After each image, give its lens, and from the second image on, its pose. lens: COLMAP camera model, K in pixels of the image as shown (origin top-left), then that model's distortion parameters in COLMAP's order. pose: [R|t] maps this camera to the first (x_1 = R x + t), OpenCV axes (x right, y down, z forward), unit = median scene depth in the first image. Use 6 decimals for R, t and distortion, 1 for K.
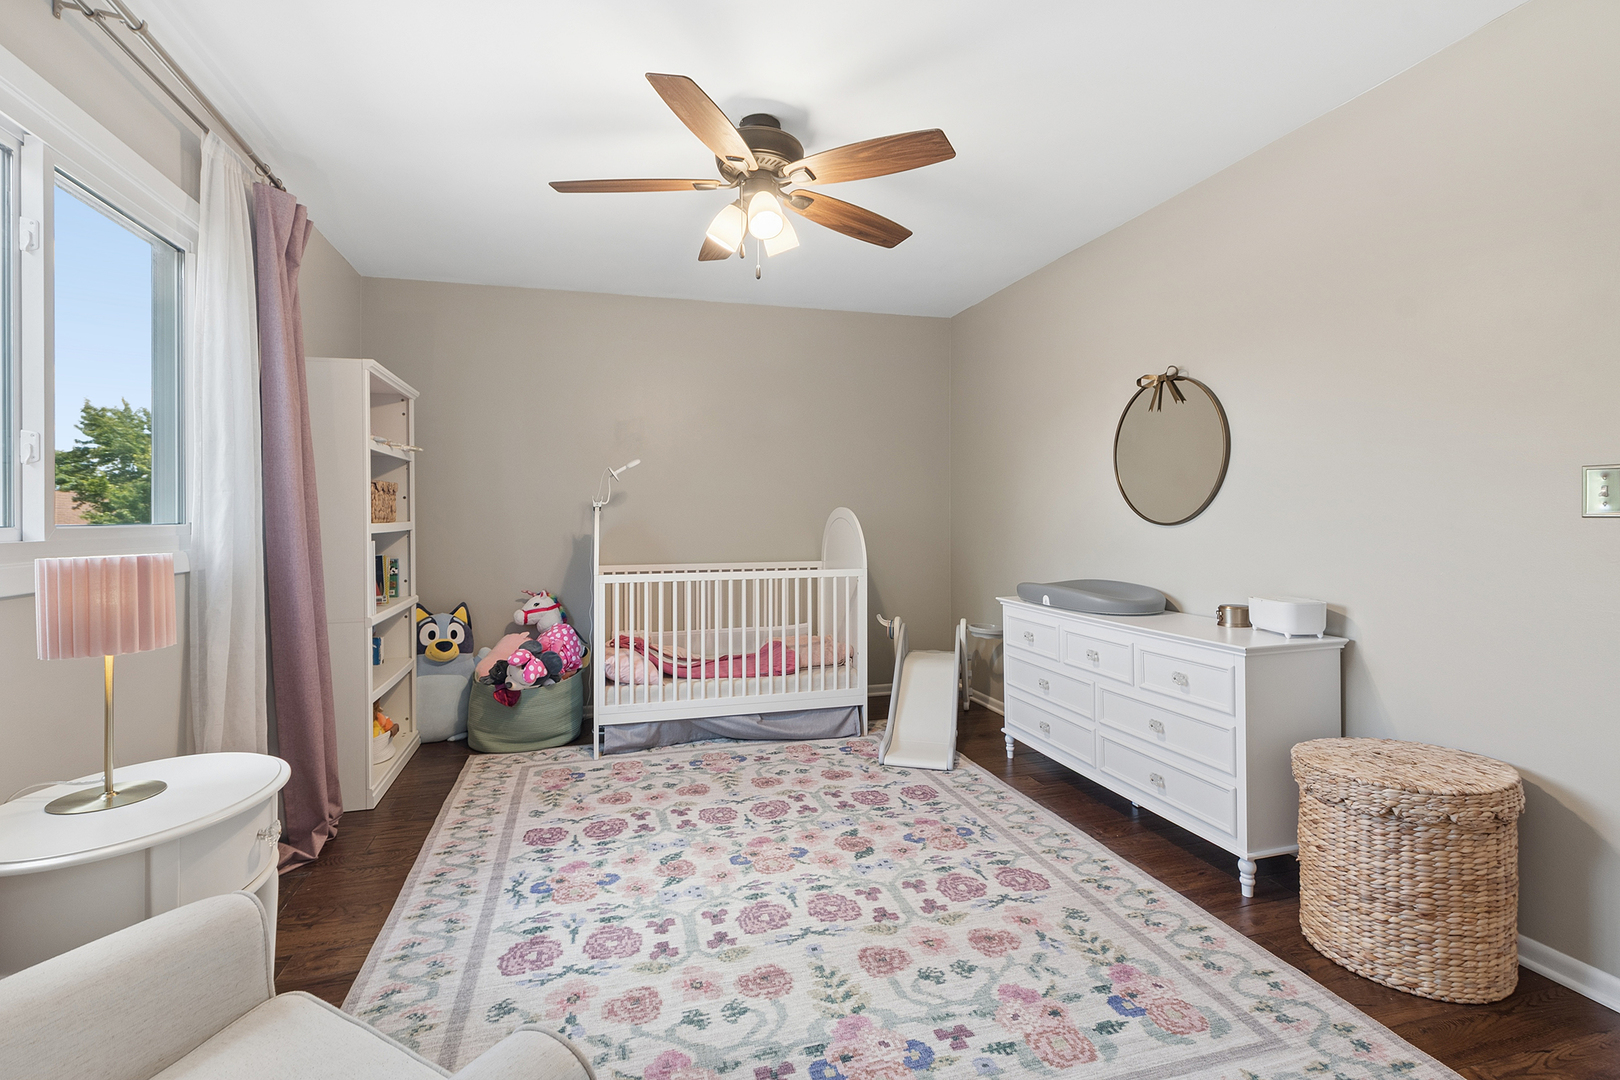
lens RADIAL K [[726.1, 0, 785.2], [0, 726.1, 524.9], [0, 0, 1]] dist [0.003616, -0.003003]
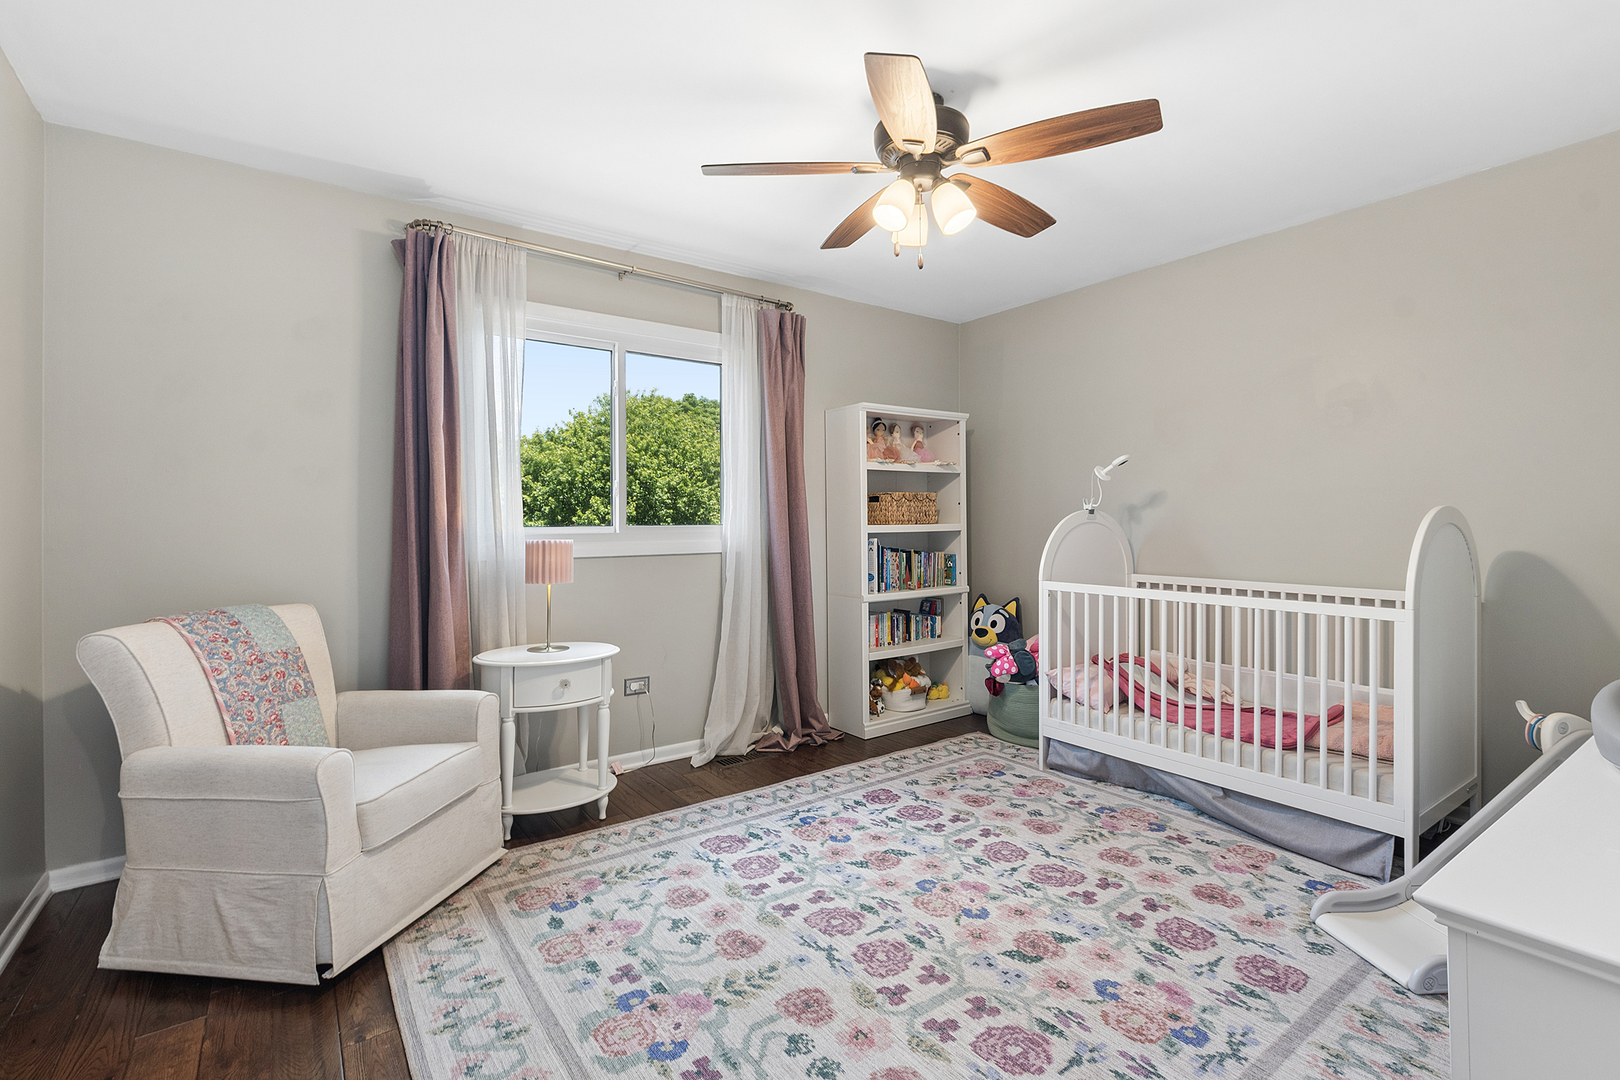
lens RADIAL K [[726.1, 0, 810.2], [0, 726.1, 529.7], [0, 0, 1]] dist [0.003616, -0.003003]
pose [[0.360822, 0.019199, -0.932437, 0.632703], [-0.010834, 0.999807, 0.016394, -0.013471], [0.932572, 0.004187, 0.360960, 0.428869]]
